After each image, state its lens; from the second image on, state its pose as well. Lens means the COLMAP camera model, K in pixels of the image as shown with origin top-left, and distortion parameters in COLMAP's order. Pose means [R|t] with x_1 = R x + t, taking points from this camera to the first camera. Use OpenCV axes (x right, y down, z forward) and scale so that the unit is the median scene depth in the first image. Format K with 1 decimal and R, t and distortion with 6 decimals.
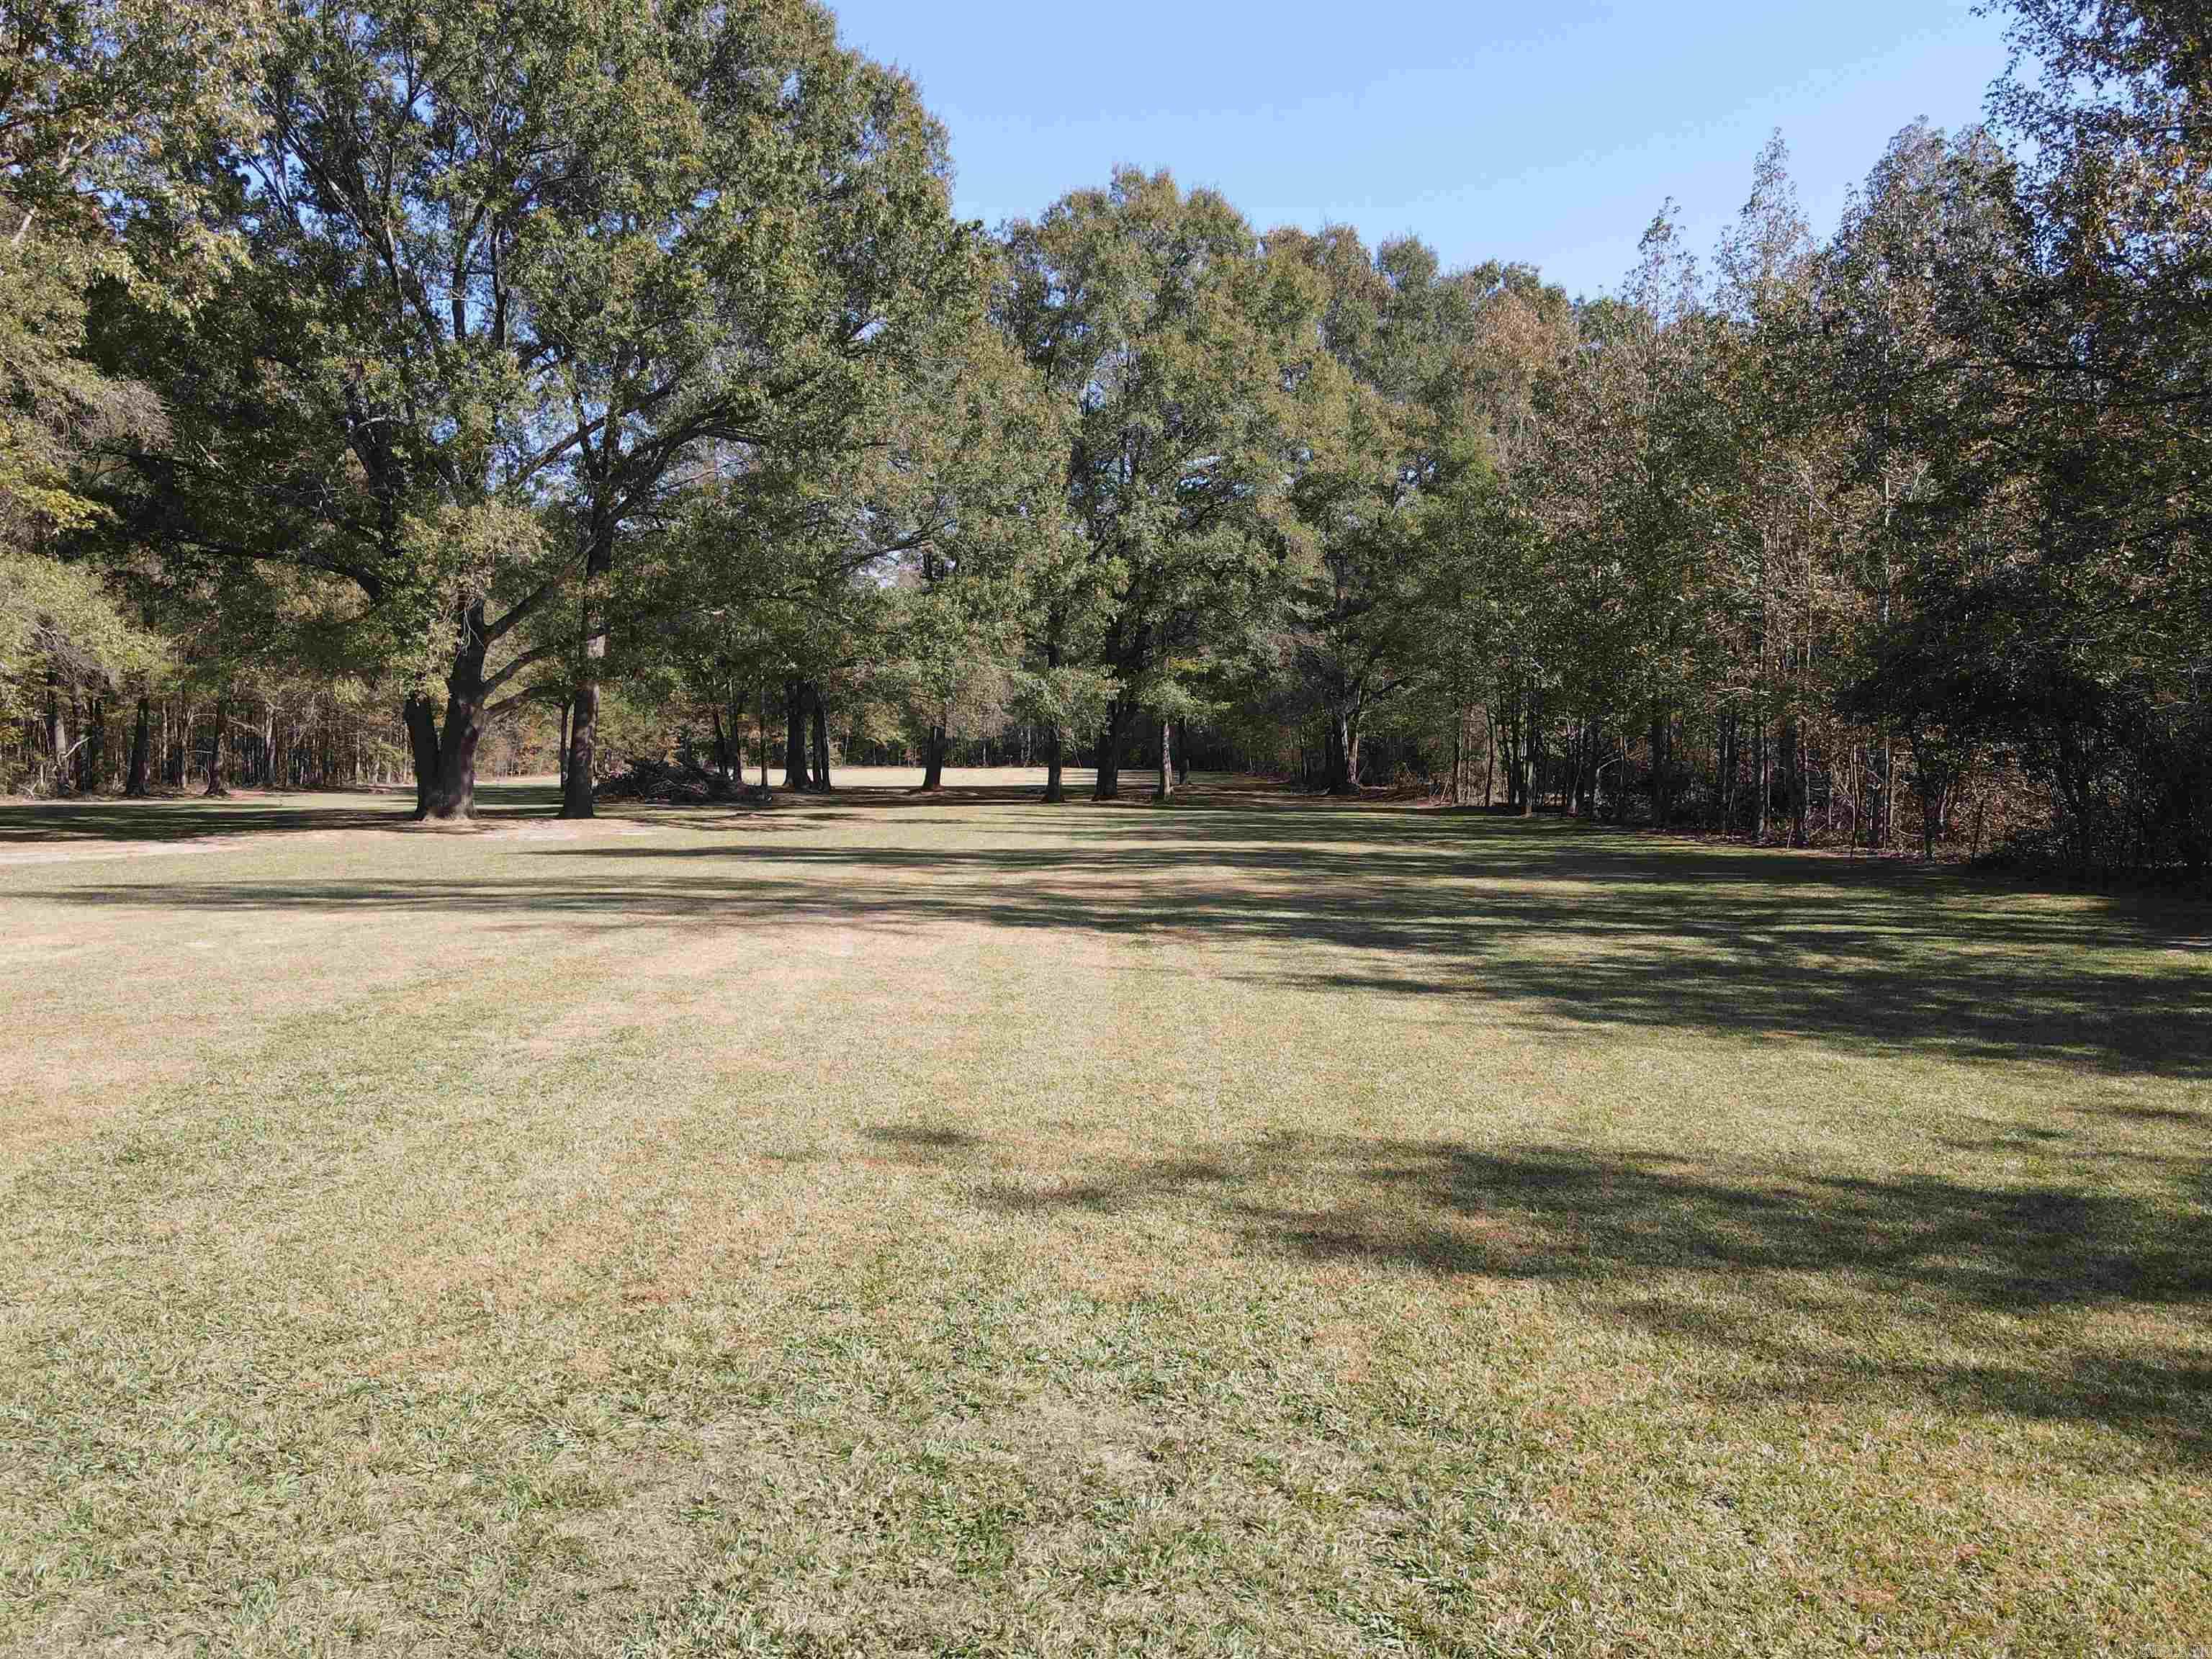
lens RADIAL K [[1633.3, 0, 1104.2], [0, 1633.3, 829.9], [0, 0, 1]] dist [0.006871, 0.012405]
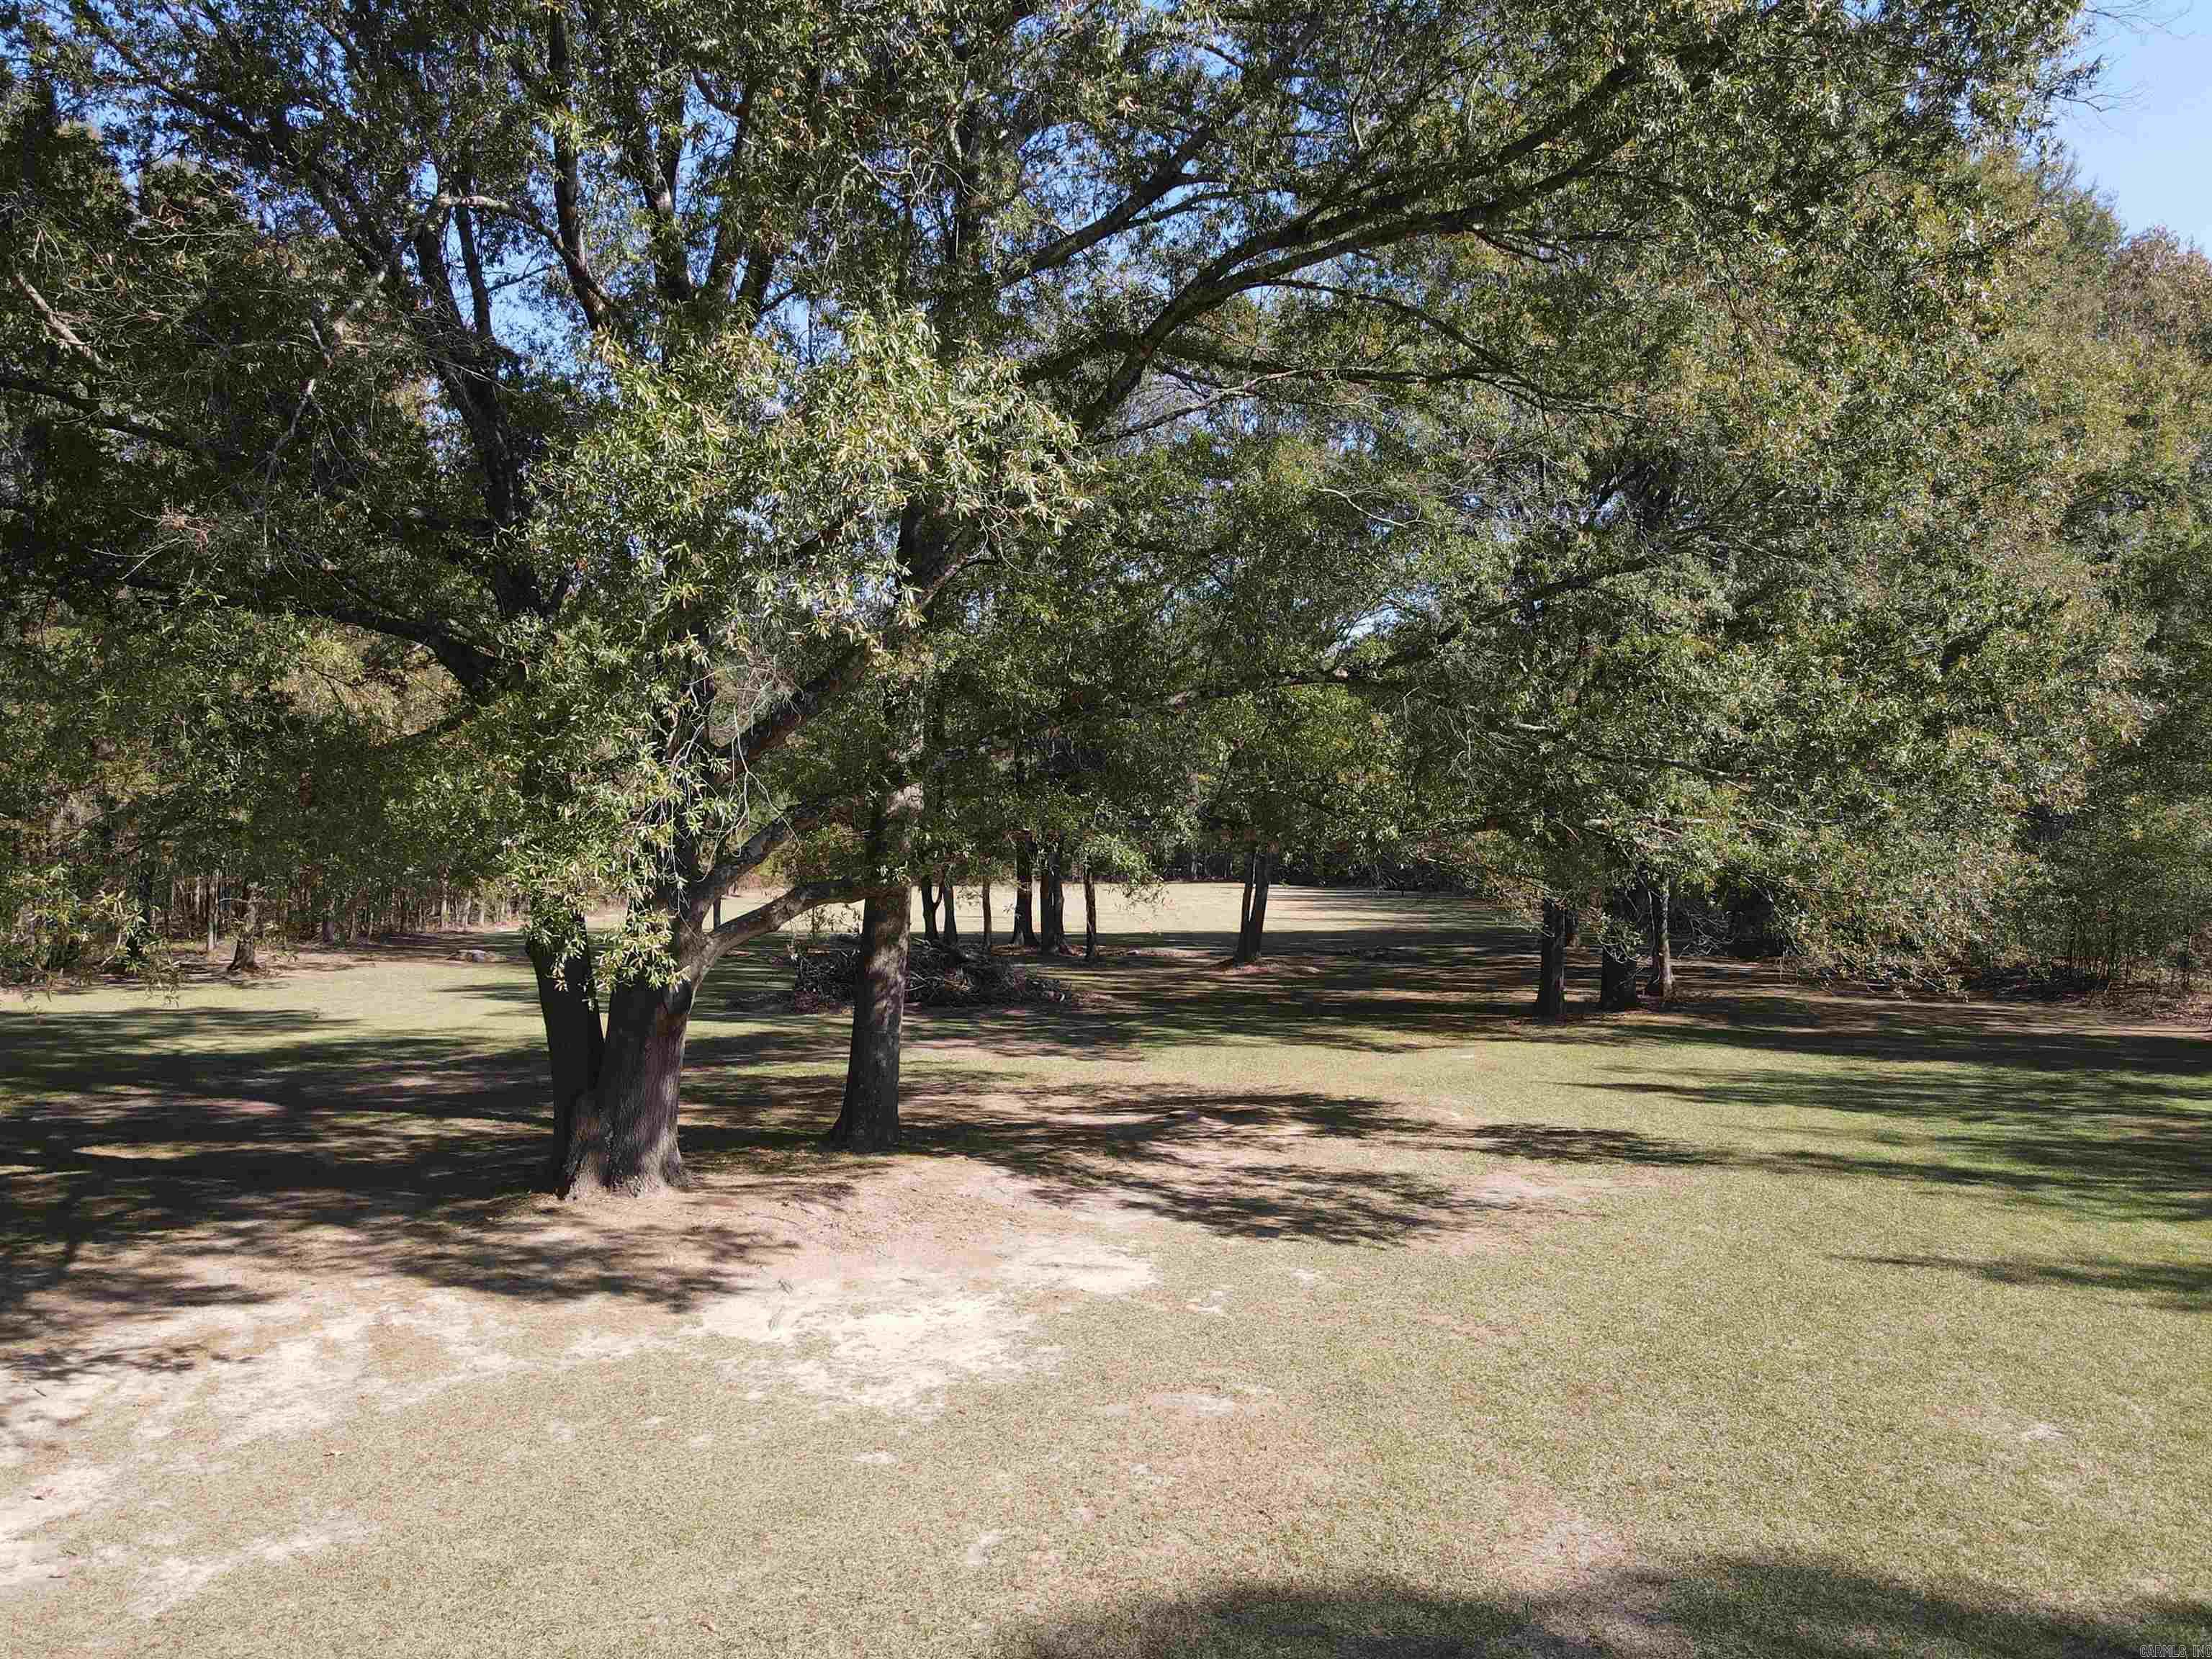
lens RADIAL K [[1633.3, 0, 1096.7], [0, 1633.3, 824.6], [0, 0, 1]] dist [0.006871, 0.012405]
pose [[0.998676, -0.002229, -0.051390, -0.137963], [-0.000679, 0.998402, -0.056500, -0.043282], [0.051434, 0.056460, 0.997079, 0.310469]]
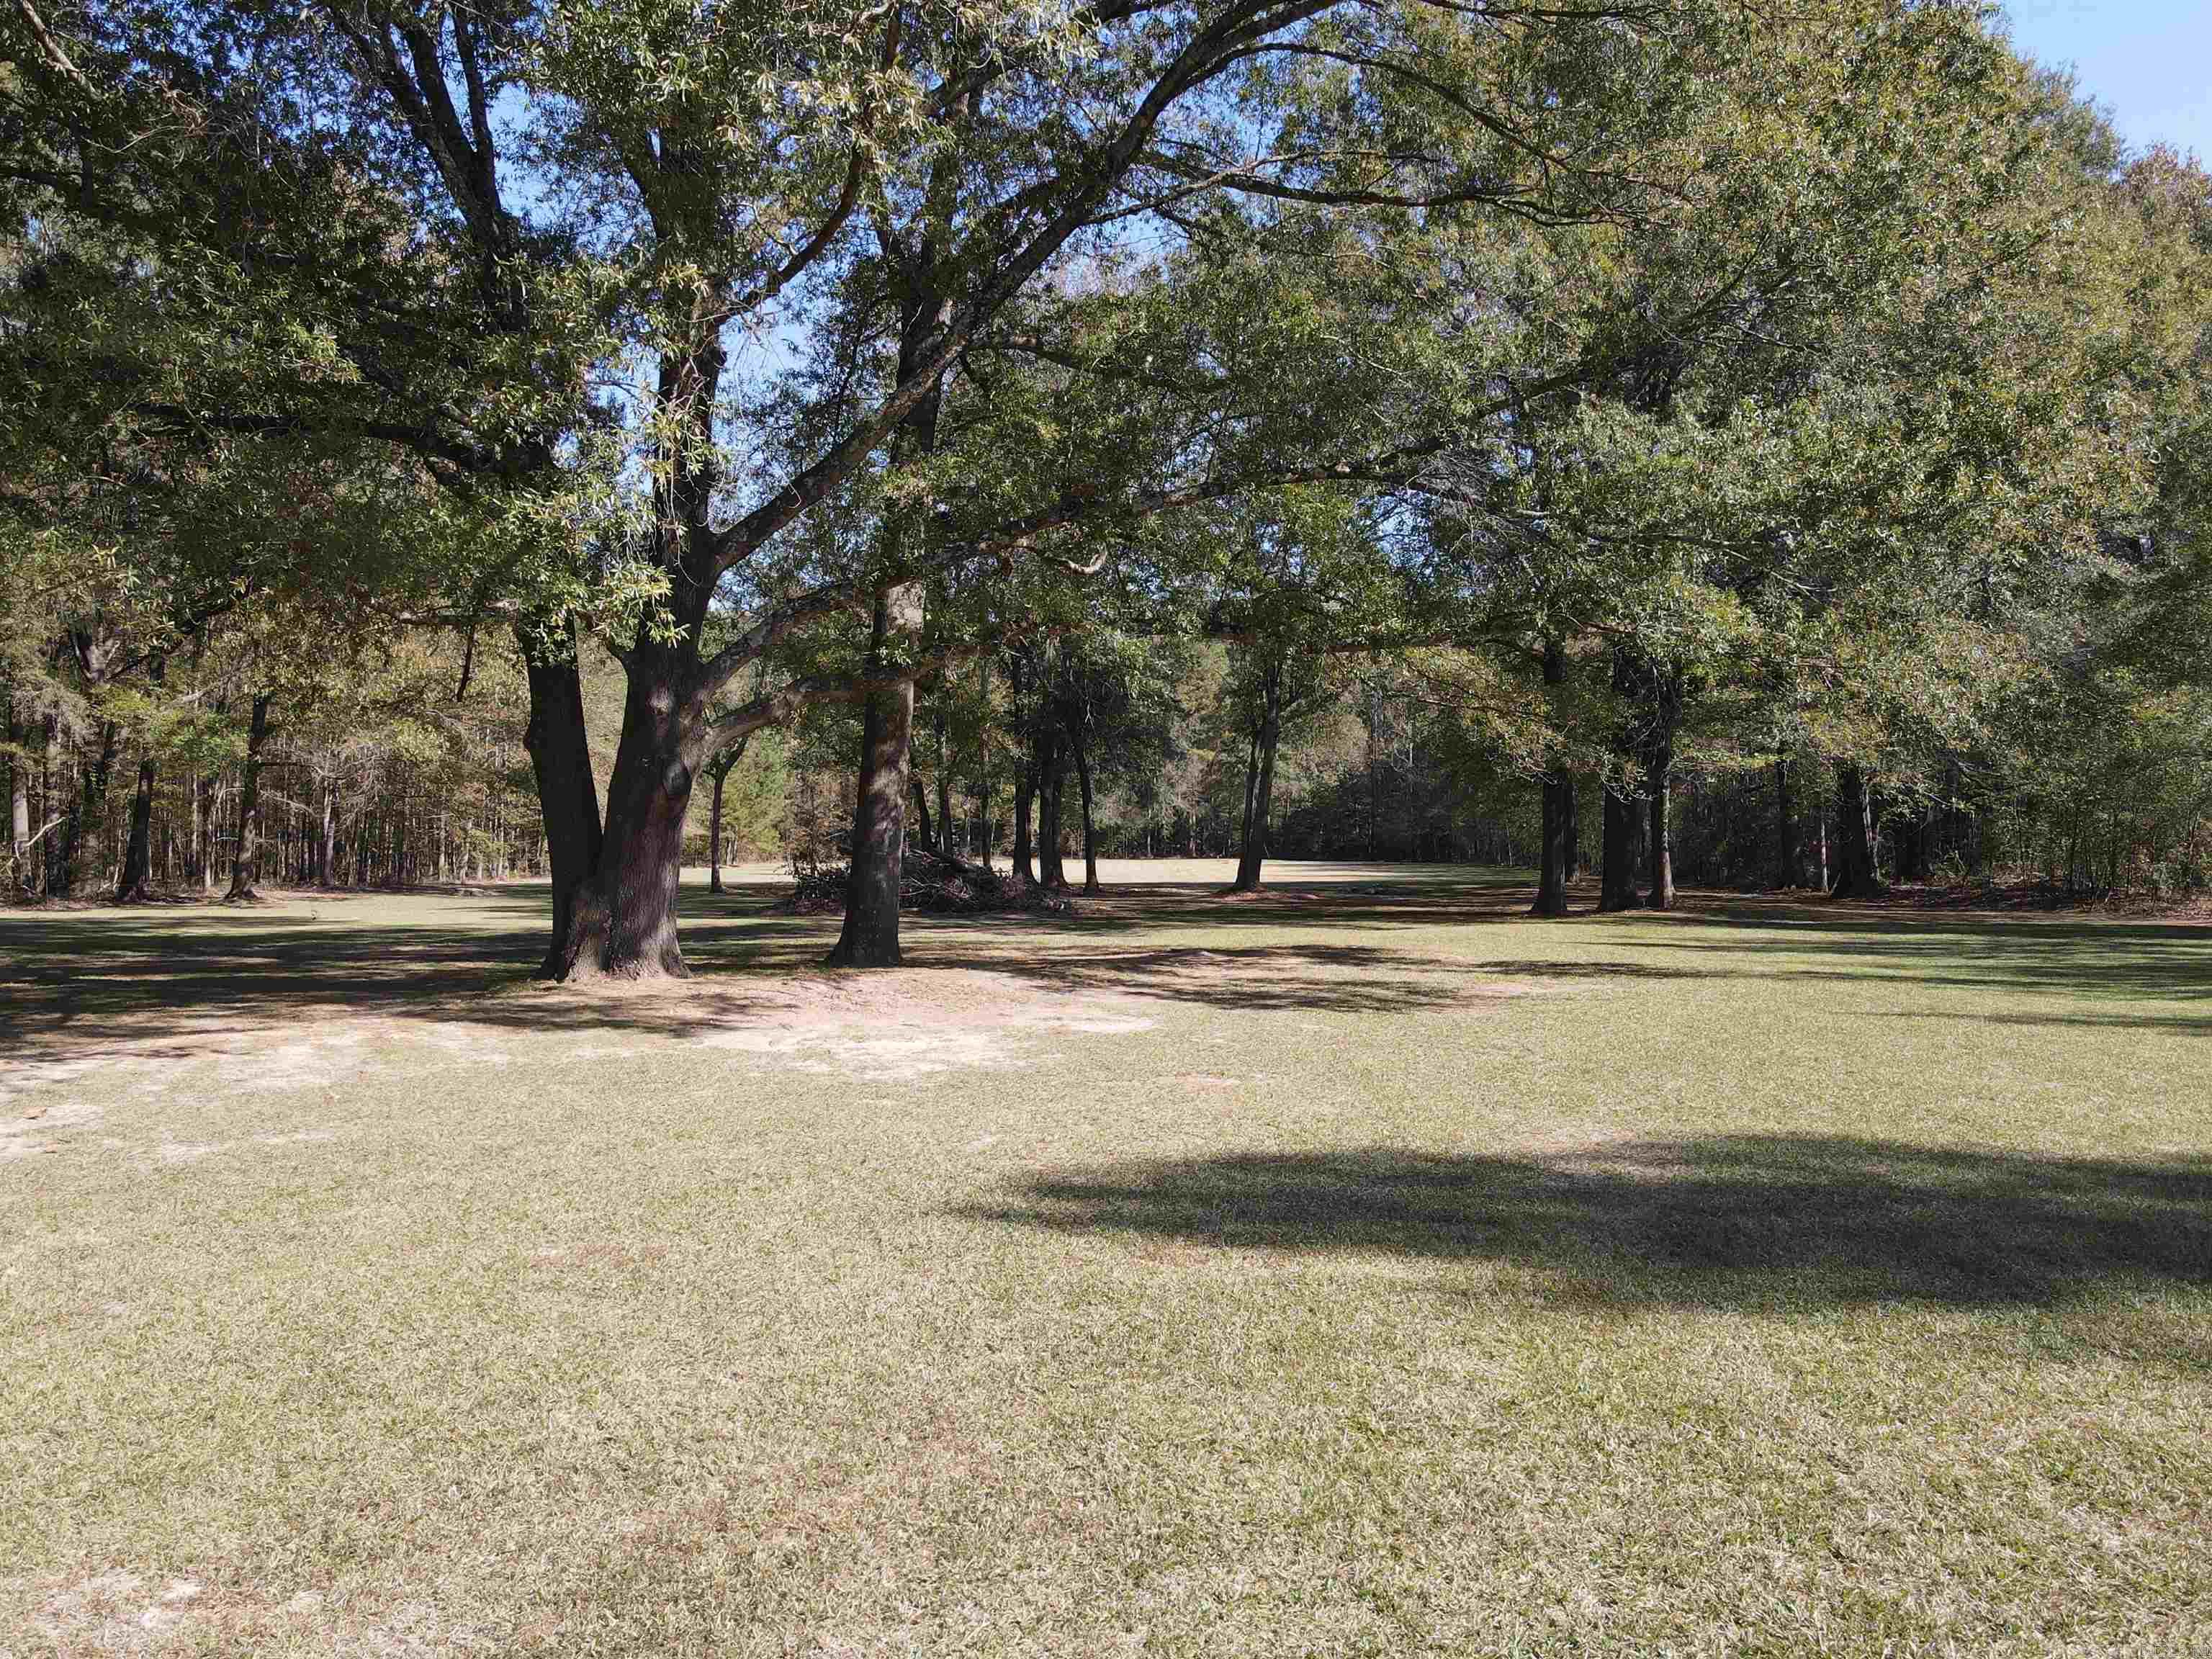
lens RADIAL K [[1633.3, 0, 1097.8], [0, 1633.3, 827.5], [0, 0, 1]] dist [0.006871, 0.012405]
pose [[0.998762, -0.002955, -0.049661, -0.138596], [0.000096, 0.998346, -0.057484, -0.011395], [0.049749, 0.057408, 0.997110, 0.313397]]
